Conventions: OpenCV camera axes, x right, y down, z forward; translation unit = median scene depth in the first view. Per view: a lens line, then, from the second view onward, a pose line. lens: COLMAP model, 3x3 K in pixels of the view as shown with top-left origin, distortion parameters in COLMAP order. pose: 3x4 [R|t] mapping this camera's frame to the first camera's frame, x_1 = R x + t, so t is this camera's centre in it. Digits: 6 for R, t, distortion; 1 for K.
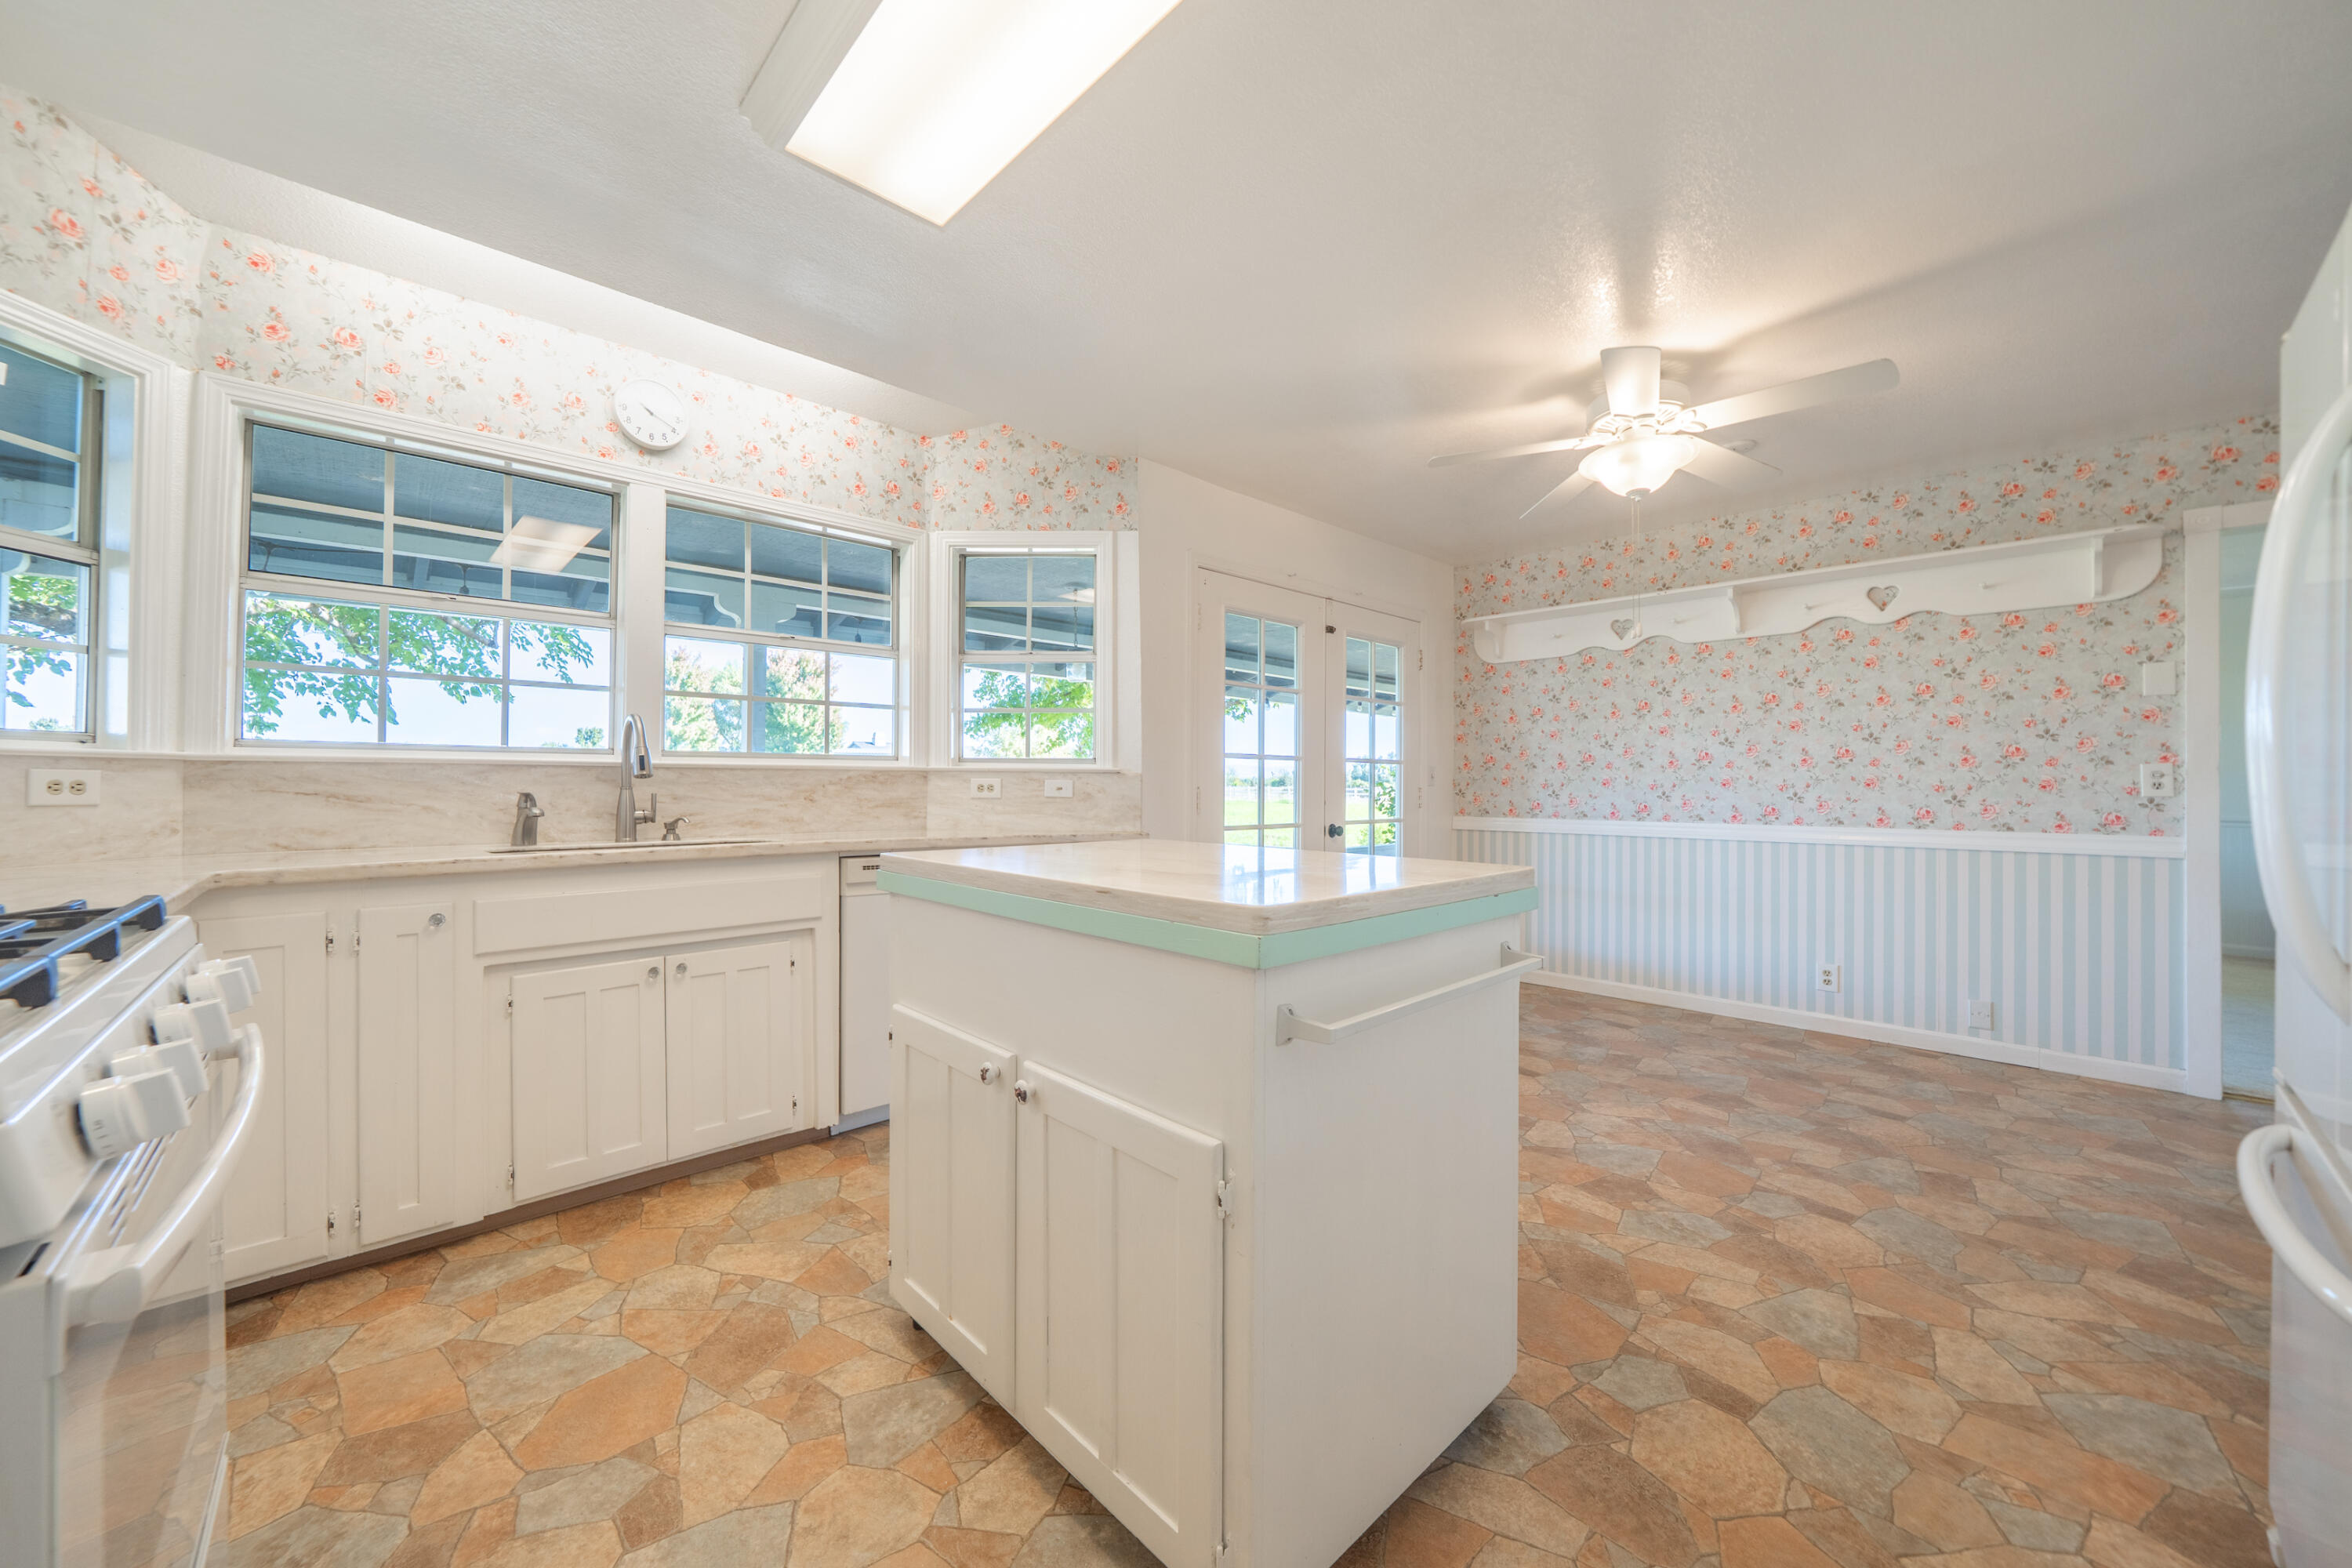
lens RADIAL K [[852.0, 0, 1118.1], [0, 852.0, 777.3], [0, 0, 1]] dist [-0.010938, 0.000061]
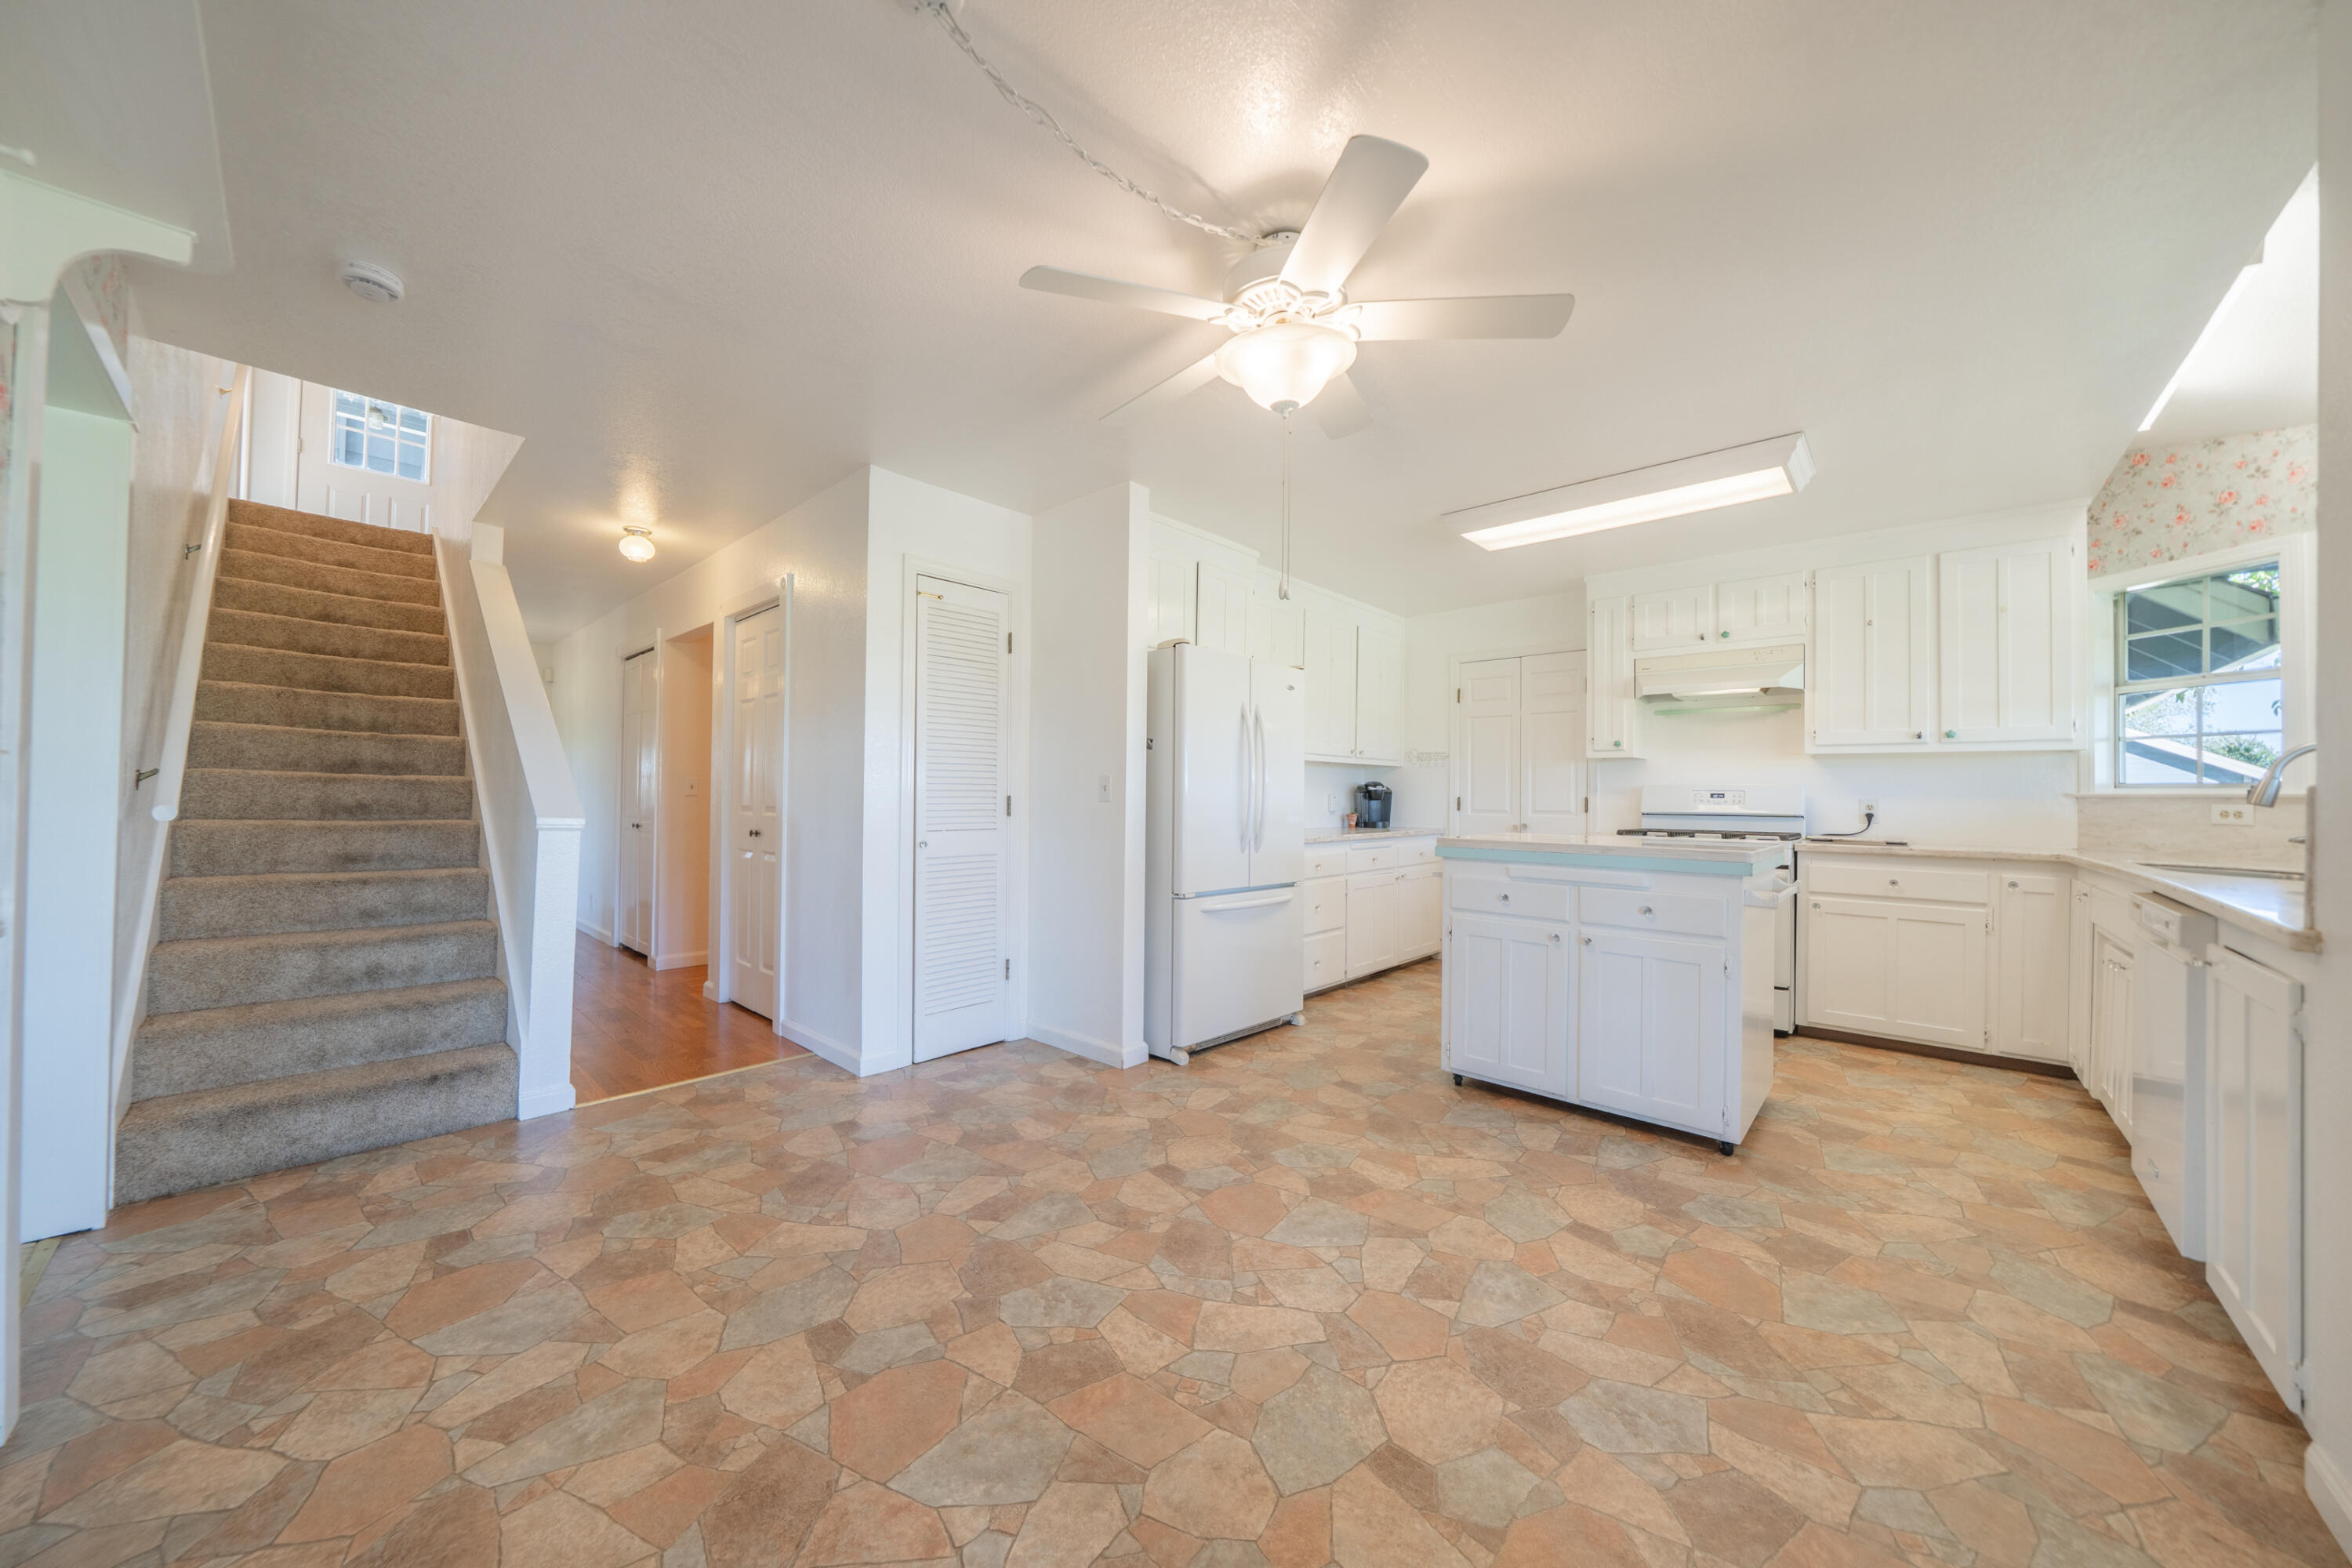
lens RADIAL K [[816.4, 0, 1176.0], [0, 816.4, 784.0], [0, 0, 1]] dist [-0.002238, -0.000020]
pose [[-0.994132, -0.019945, -0.106319, 0.912632], [-0.017648, 0.999591, -0.022501, 0.020387], [0.106725, -0.020492, -0.994077, 1.991133]]
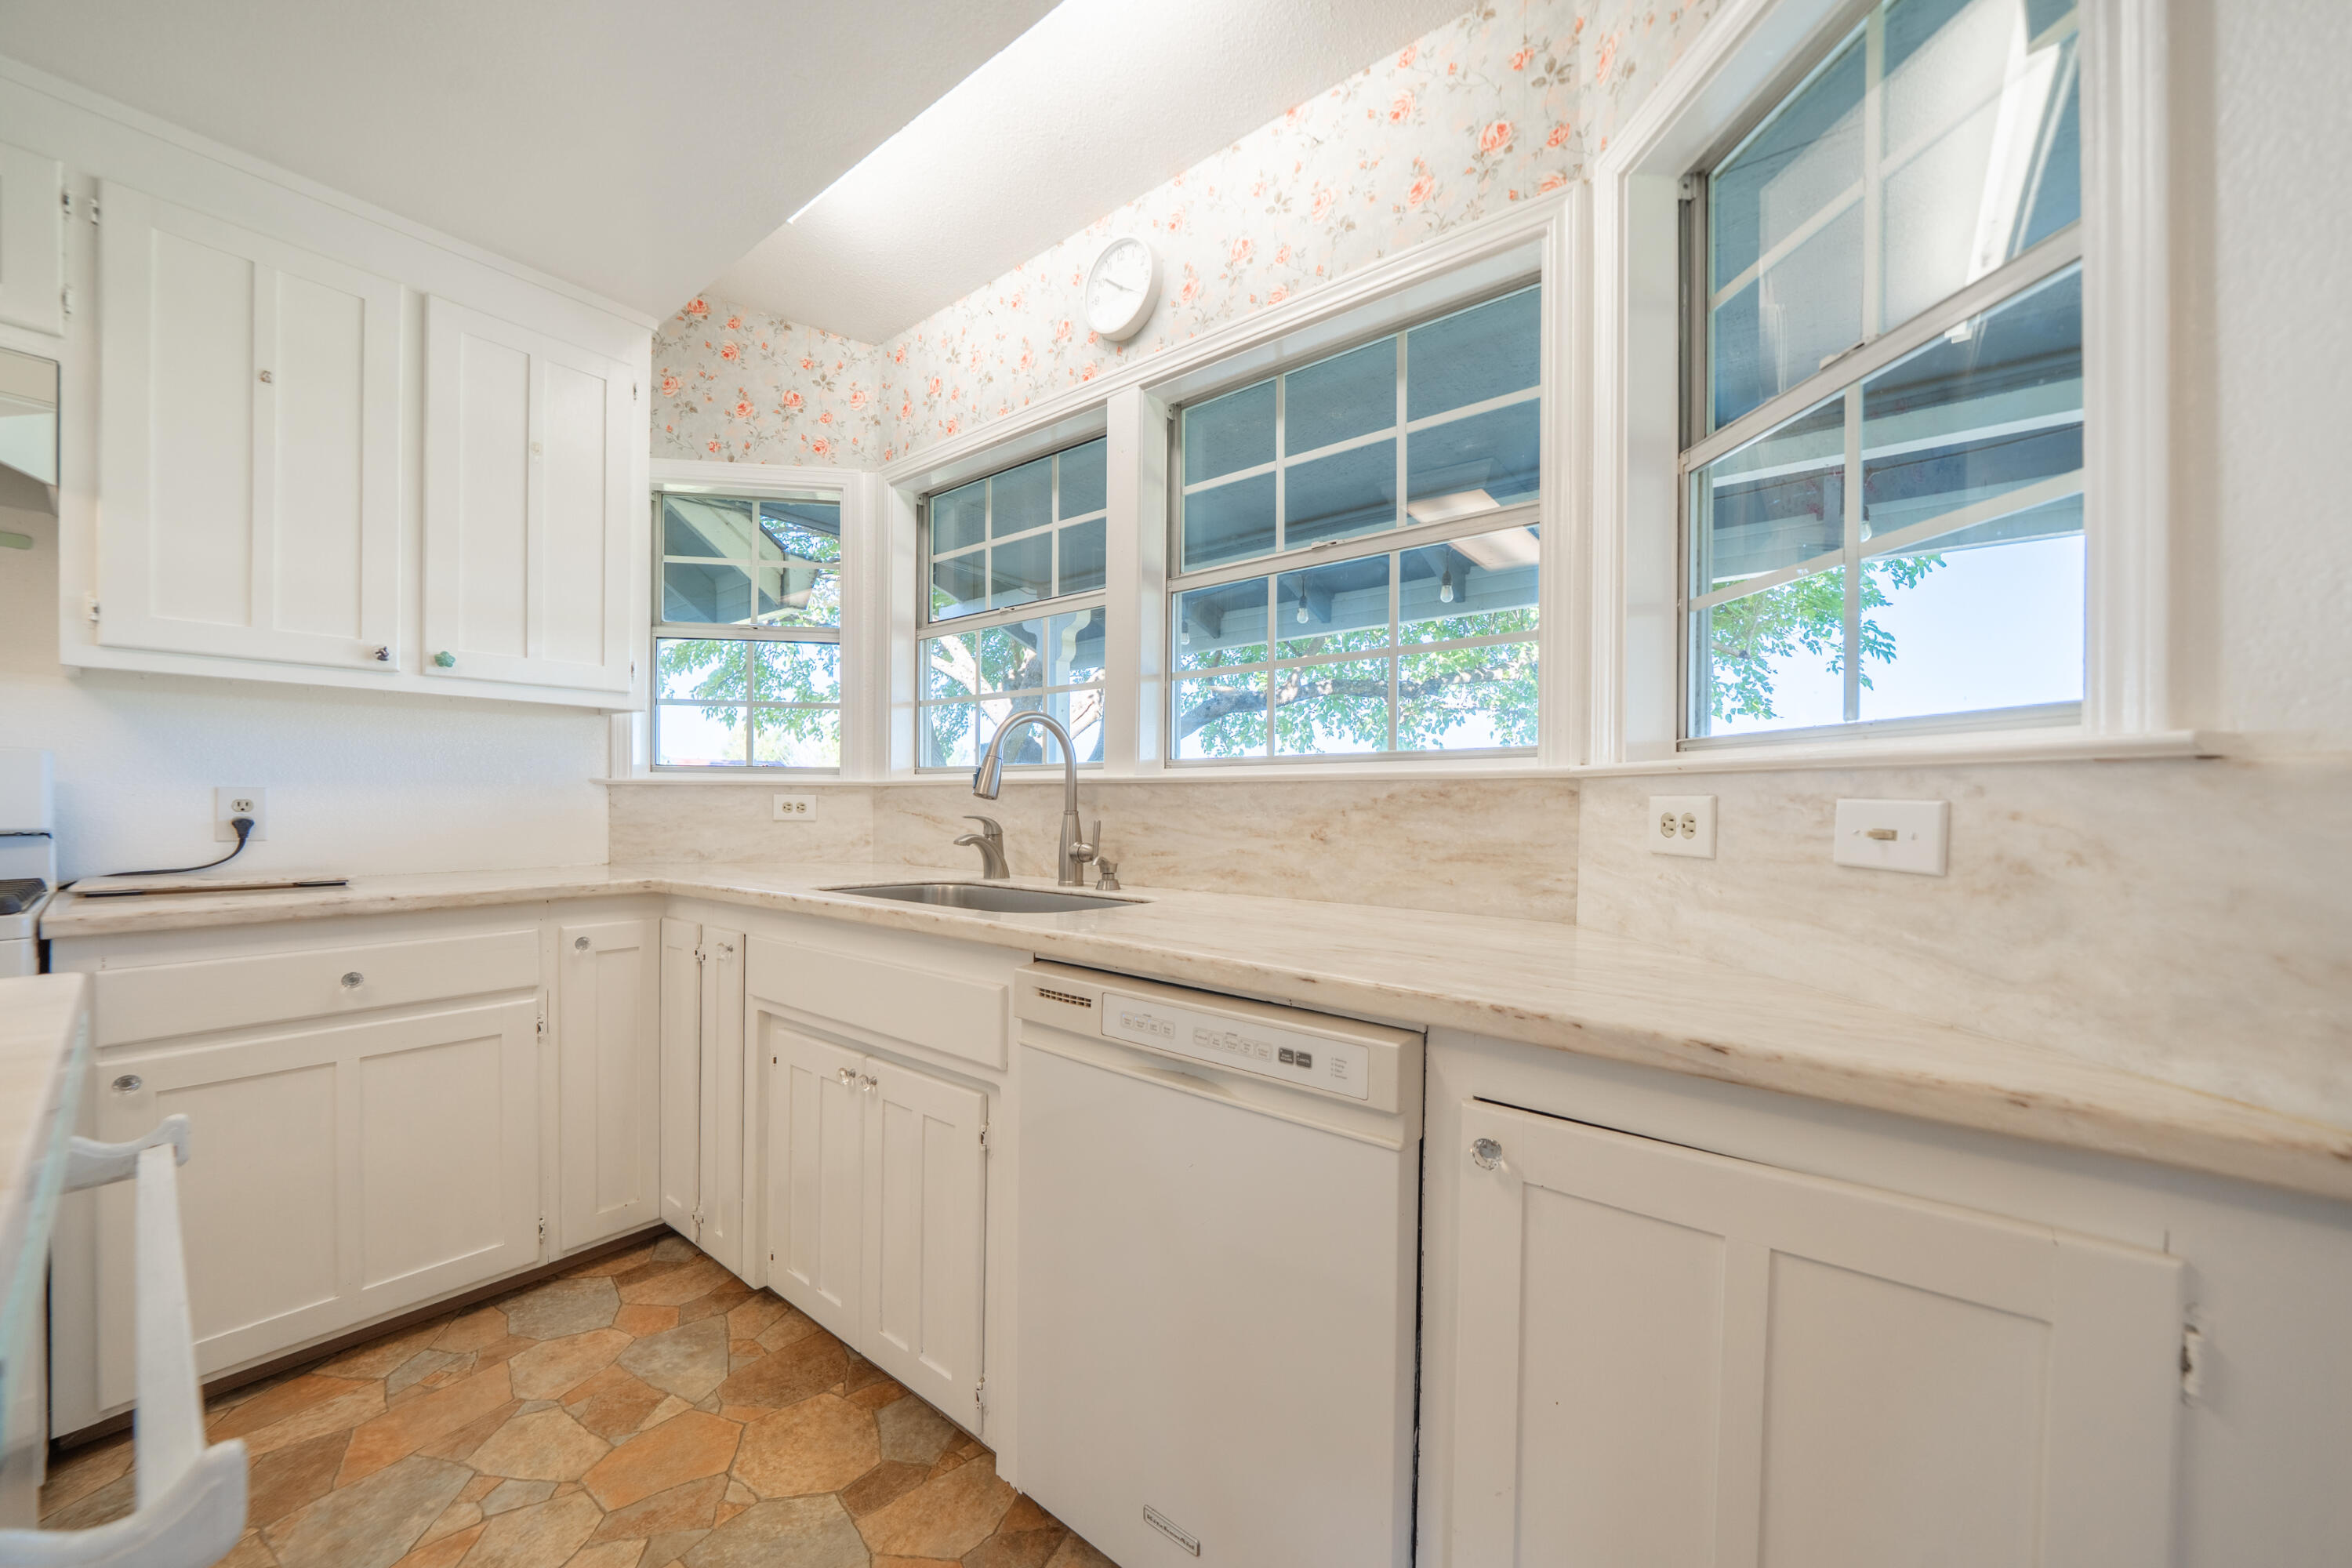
lens RADIAL K [[836.3, 0, 1226.8], [0, 836.3, 807.2], [0, 0, 1]] dist [-0.017561, 0.002716]
pose [[0.204114, 0.004709, -0.978936, 0.186629], [0.003659, 0.999978, 0.005573, 0.005094], [0.978940, -0.004719, 0.204092, 1.146440]]
